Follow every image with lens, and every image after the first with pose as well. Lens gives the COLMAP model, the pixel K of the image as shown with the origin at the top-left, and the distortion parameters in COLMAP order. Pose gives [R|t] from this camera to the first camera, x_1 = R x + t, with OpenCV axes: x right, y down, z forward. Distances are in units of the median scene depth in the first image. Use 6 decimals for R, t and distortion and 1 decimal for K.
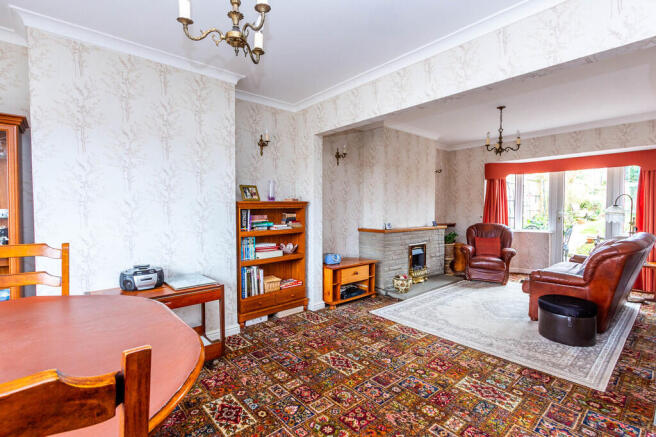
lens RADIAL K [[307.2, 0, 328.1], [0, 307.2, 217.0], [0, 0, 1]] dist [0.001796, -0.001537]
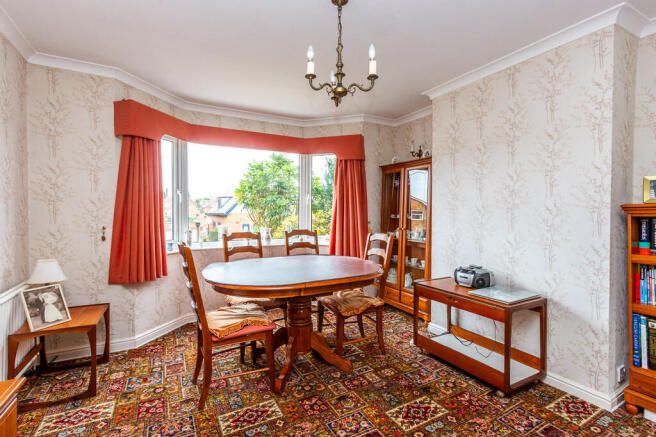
lens RADIAL K [[307.2, 0, 328.6], [0, 307.2, 216.8], [0, 0, 1]] dist [0.001796, -0.001537]
pose [[-0.218345, 0.009679, -0.975824, 0.264072], [-0.035826, 0.999197, 0.017927, -0.009167], [0.975214, 0.038874, -0.217823, 0.322365]]
